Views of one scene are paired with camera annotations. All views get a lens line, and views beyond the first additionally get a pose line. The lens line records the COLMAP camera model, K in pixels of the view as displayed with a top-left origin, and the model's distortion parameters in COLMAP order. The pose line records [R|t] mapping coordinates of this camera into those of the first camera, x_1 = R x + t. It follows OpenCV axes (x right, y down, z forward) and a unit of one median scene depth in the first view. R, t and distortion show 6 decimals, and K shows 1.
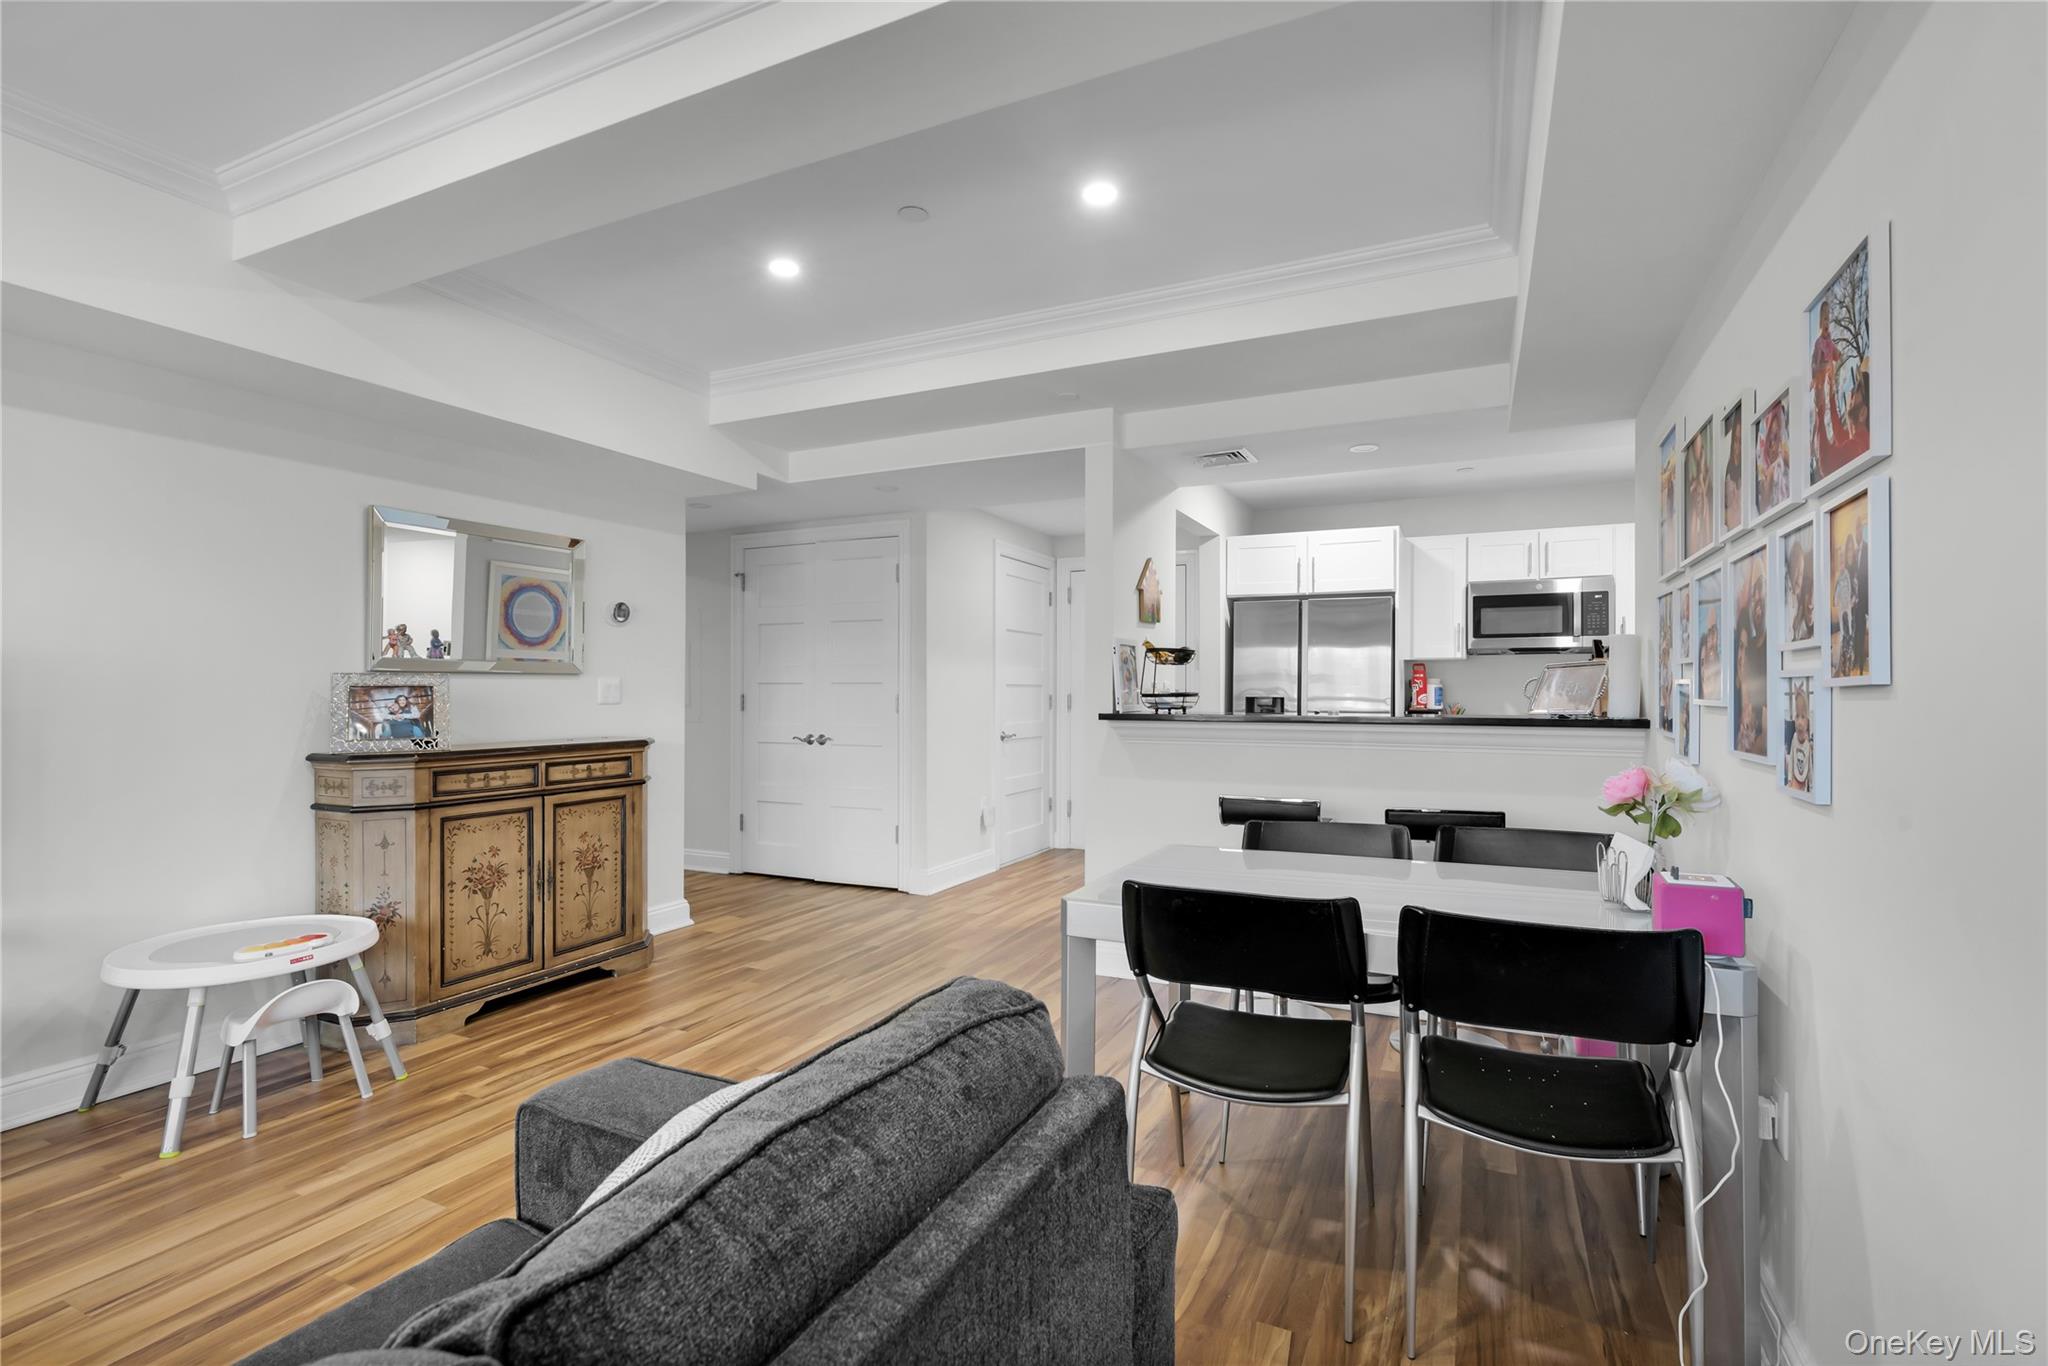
lens RADIAL K [[945.2, 0, 1037.4], [0, 945.2, 682.5], [0, 0, 1]] dist [0.000413, -0.002653]
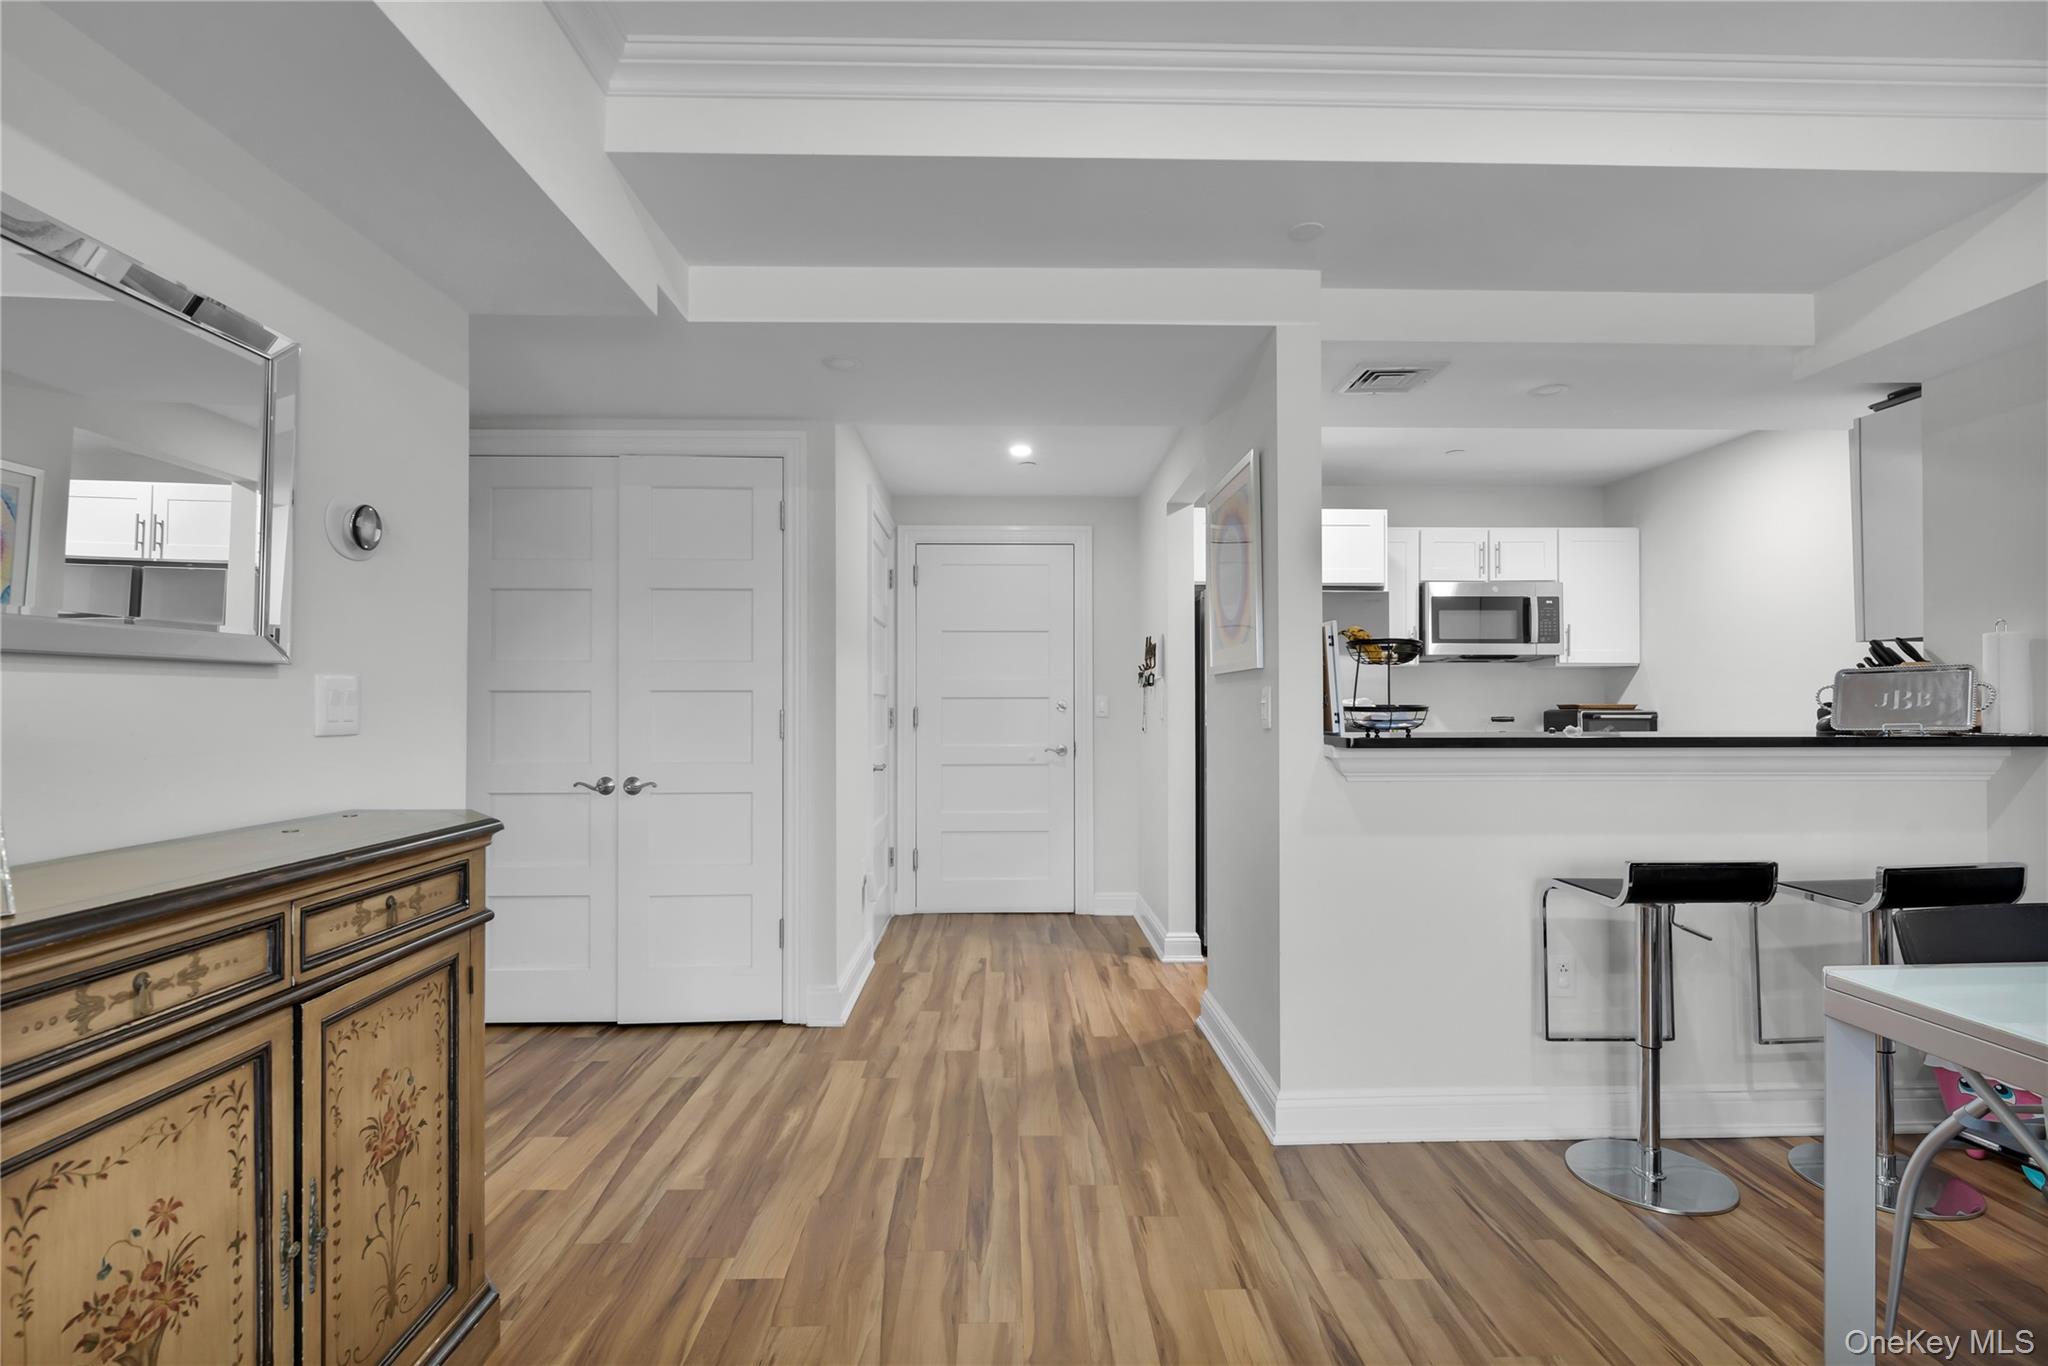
lens RADIAL K [[945.2, 0, 1020.4], [0, 945.2, 689.1], [0, 0, 1]] dist [0.000413, -0.002653]
pose [[0.890825, 0.003944, 0.454330, -0.453482], [-0.001533, 0.999983, -0.005675, 0.003698], [-0.454345, 0.004359, 0.890815, 0.574947]]
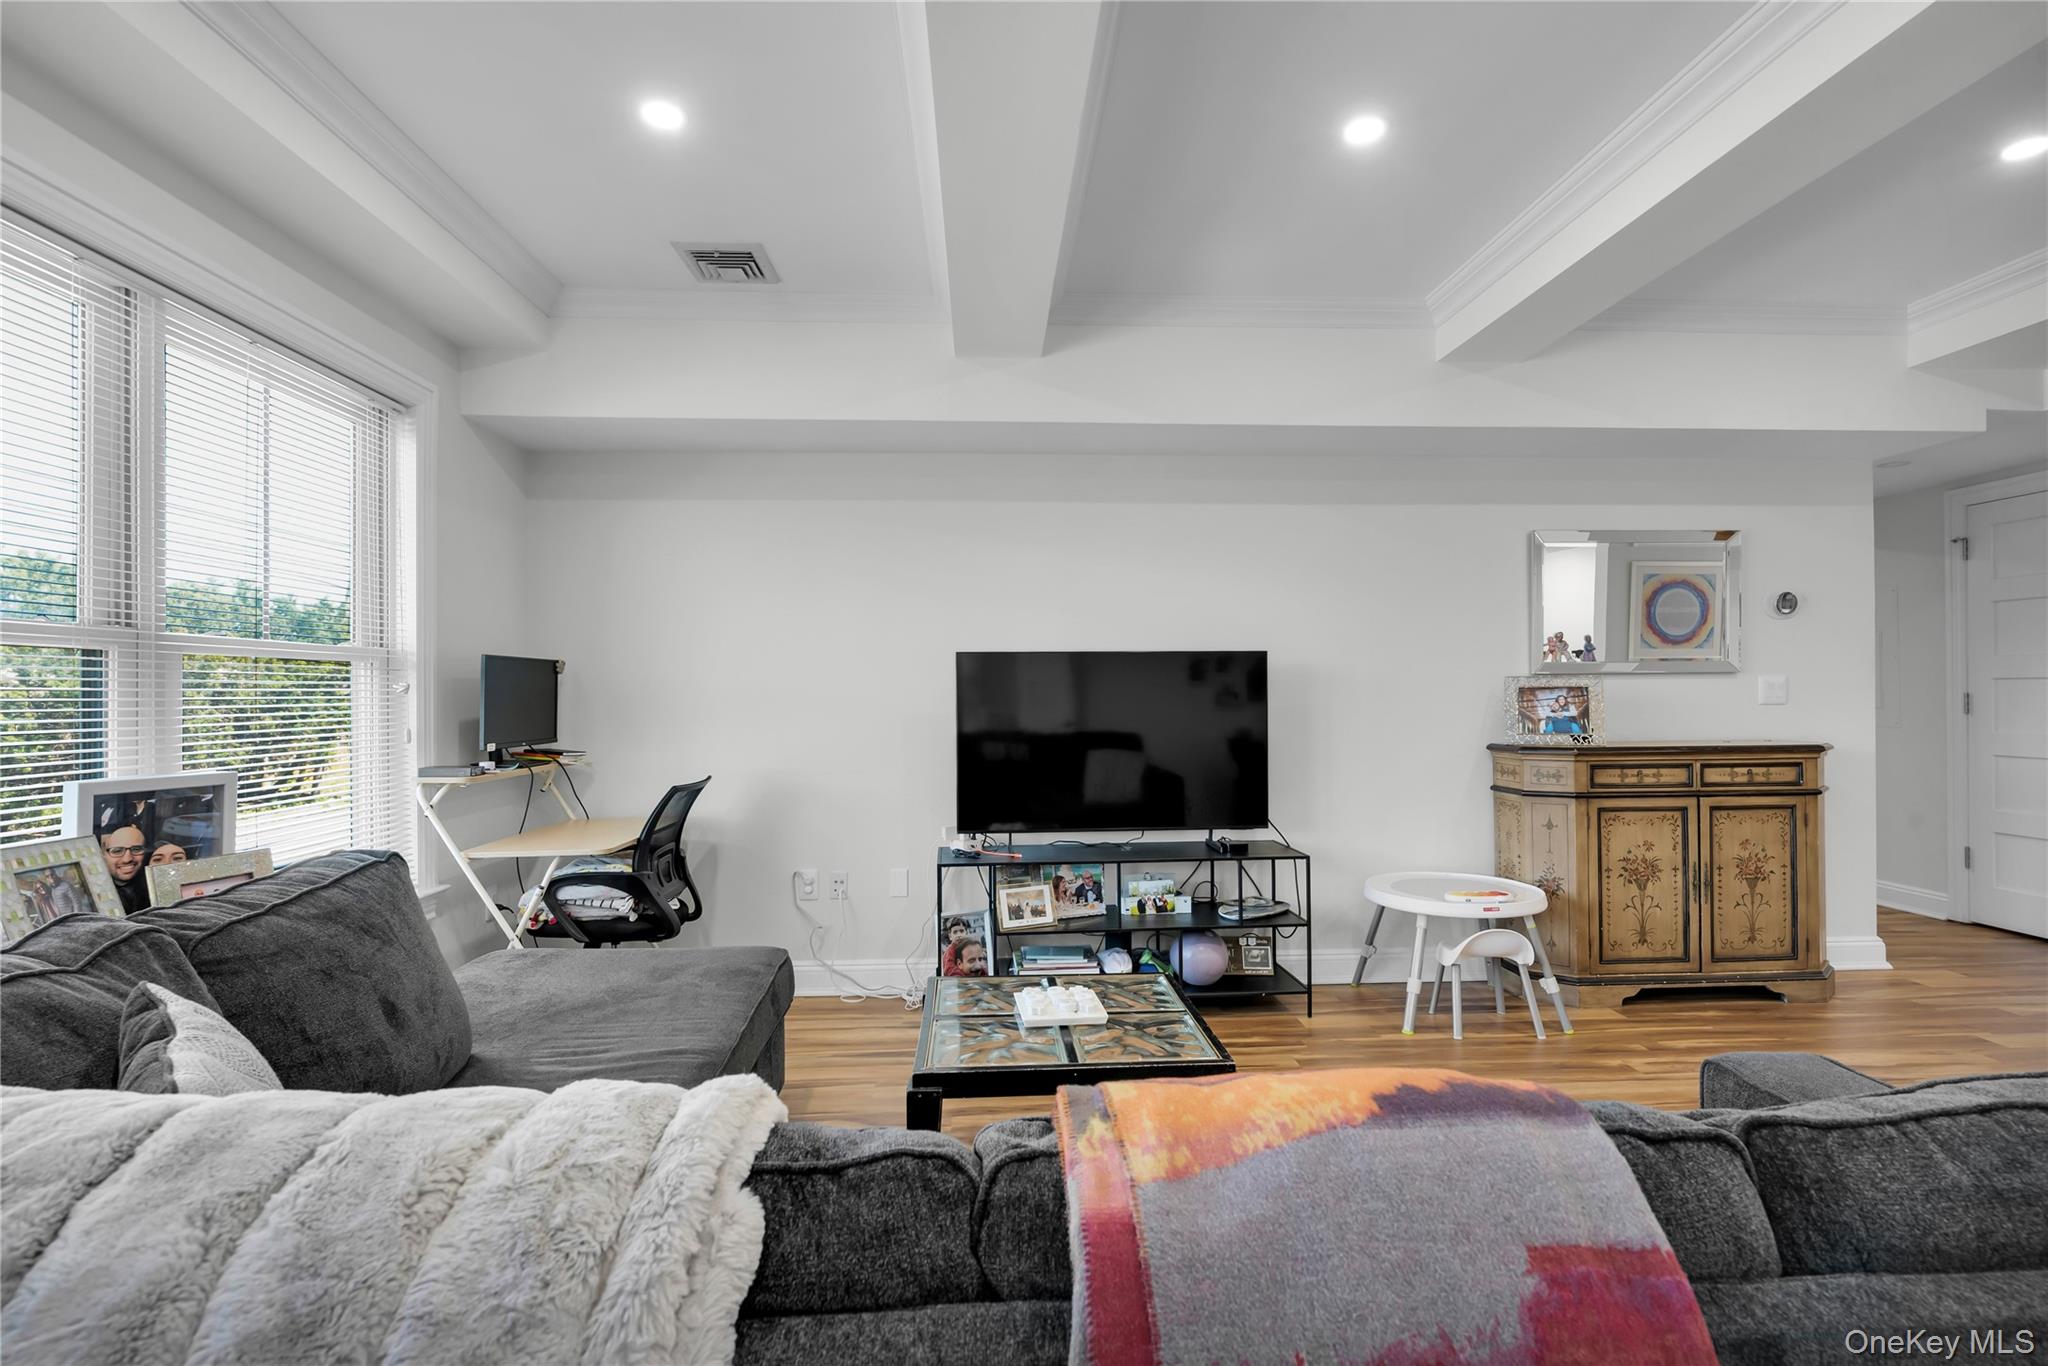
lens RADIAL K [[945.2, 0, 1036.1], [0, 945.2, 690.9], [0, 0, 1]] dist [0.000413, -0.002653]
pose [[0.469718, -0.006729, -0.882791, 0.024662], [0.014692, 0.999892, 0.000196, -0.001054], [0.882694, -0.013062, 0.469766, -0.074620]]
